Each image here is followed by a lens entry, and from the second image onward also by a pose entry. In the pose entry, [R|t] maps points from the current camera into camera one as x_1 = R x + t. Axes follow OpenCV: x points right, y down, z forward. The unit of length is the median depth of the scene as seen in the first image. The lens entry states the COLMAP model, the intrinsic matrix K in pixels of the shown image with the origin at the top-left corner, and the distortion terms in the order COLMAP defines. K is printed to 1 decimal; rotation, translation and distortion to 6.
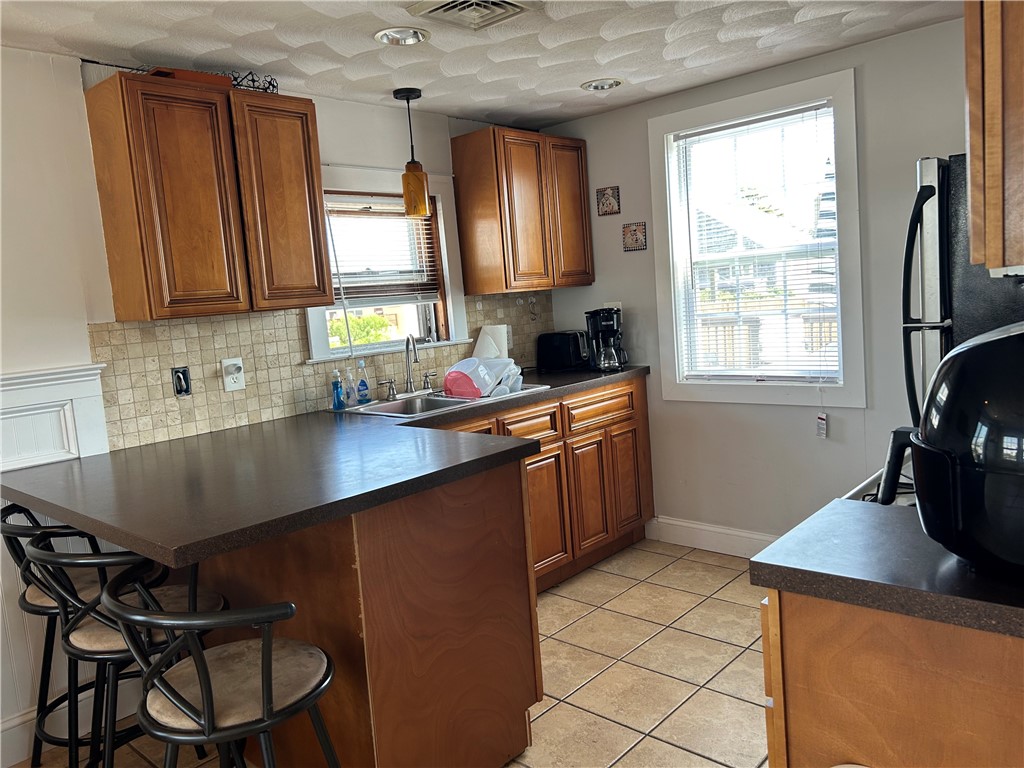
lens RADIAL K [[781.5, 0, 512.0], [0, 781.5, 384.0], [0, 0, 1]] dist [-0.002879, -0.002065]
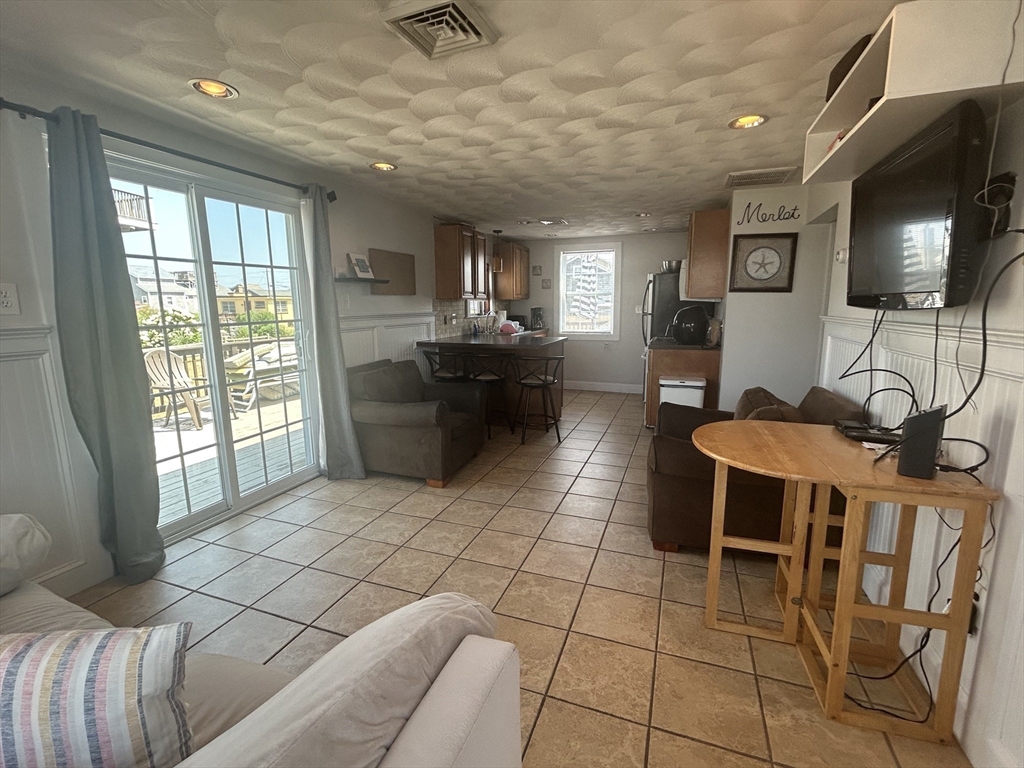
lens RADIAL K [[465.5, 0, 512.0], [0, 465.5, 384.0], [0, 0, 1]] dist [0.000000, -0.000003]
pose [[0.923291, 0.003912, 0.384081, -0.675840], [-0.019707, 0.999114, 0.037197, 0.135738], [-0.383595, -0.041913, 0.922550, -0.630407]]
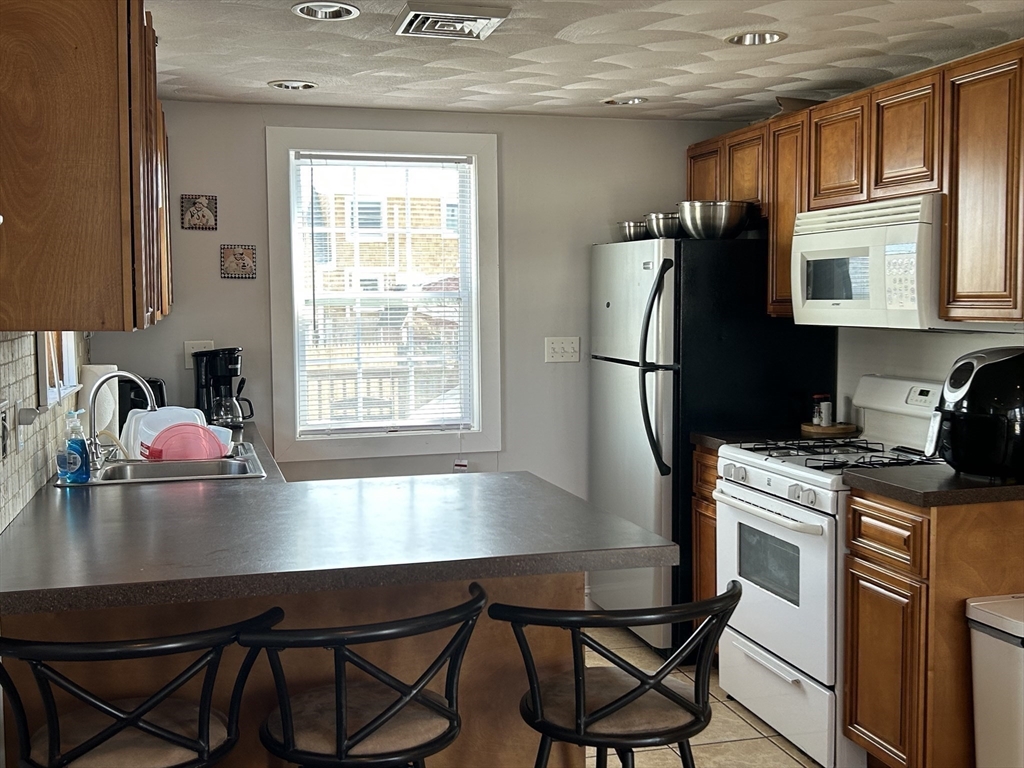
lens RADIAL K [[1118.1, 0, 512.0], [0, 1118.1, 384.0], [0, 0, 1]] dist [0.001517, -0.000394]
pose [[0.495888, 0.018142, 0.868197, -0.740046], [0.067969, 0.995904, -0.059632, 0.027439], [-0.865722, 0.088581, 0.492624, 0.204531]]
